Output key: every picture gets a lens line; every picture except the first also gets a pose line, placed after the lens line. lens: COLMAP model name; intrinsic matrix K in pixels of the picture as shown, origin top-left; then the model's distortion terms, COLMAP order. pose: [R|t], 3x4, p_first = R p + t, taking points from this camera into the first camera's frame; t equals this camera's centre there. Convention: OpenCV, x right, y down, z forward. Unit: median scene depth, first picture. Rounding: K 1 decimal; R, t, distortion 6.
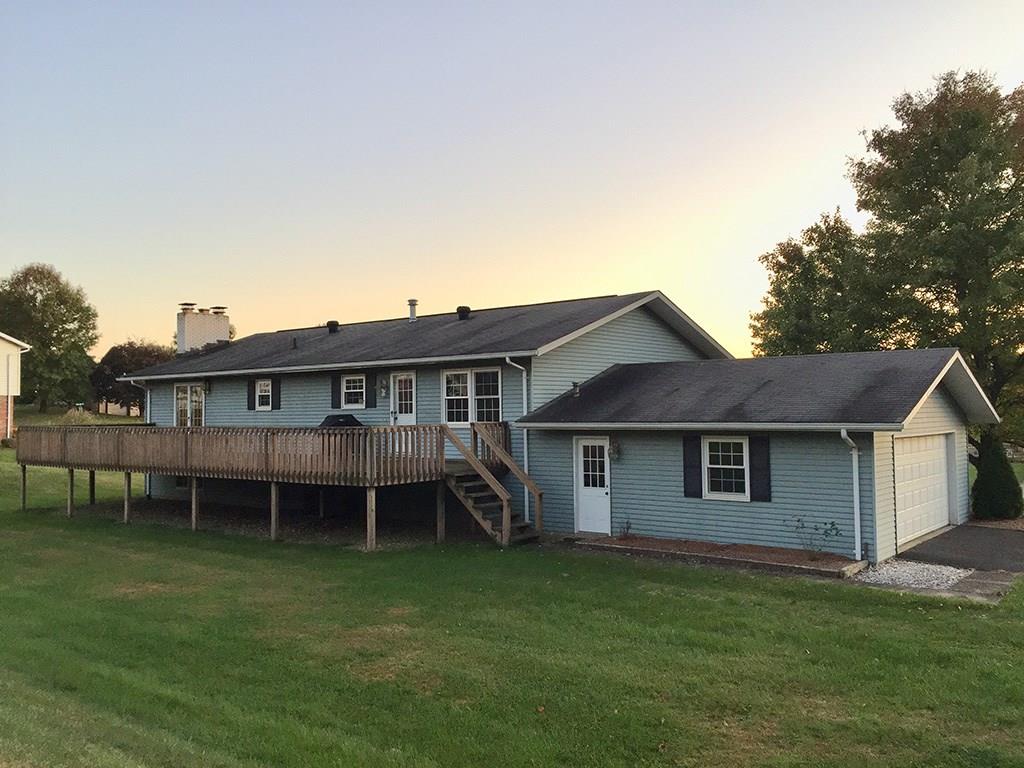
lens RADIAL K [[869.7, 0, 513.1], [0, 869.7, 383.9], [0, 0, 1]] dist [0.072092, -0.084490]
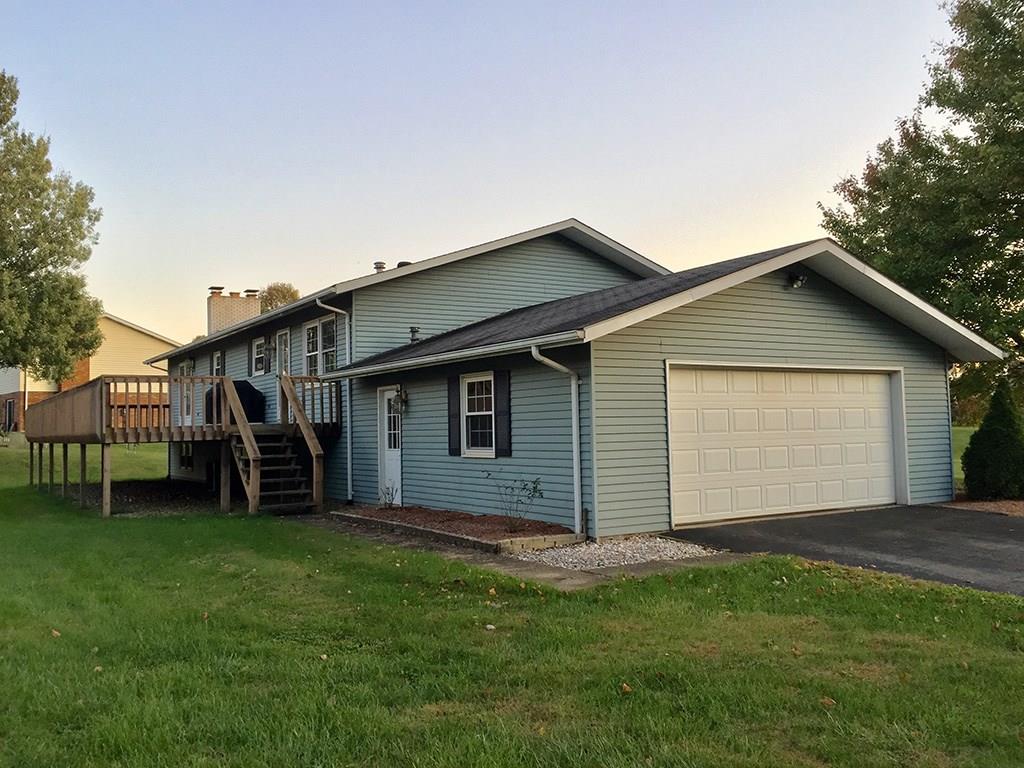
lens RADIAL K [[869.7, 0, 511.1], [0, 869.7, 383.6], [0, 0, 1]] dist [0.072092, -0.084490]
pose [[0.948179, -0.029998, -0.316317, 0.456534], [0.027364, 0.999544, -0.012768, 0.070675], [0.316556, 0.003451, 0.948567, 0.257600]]
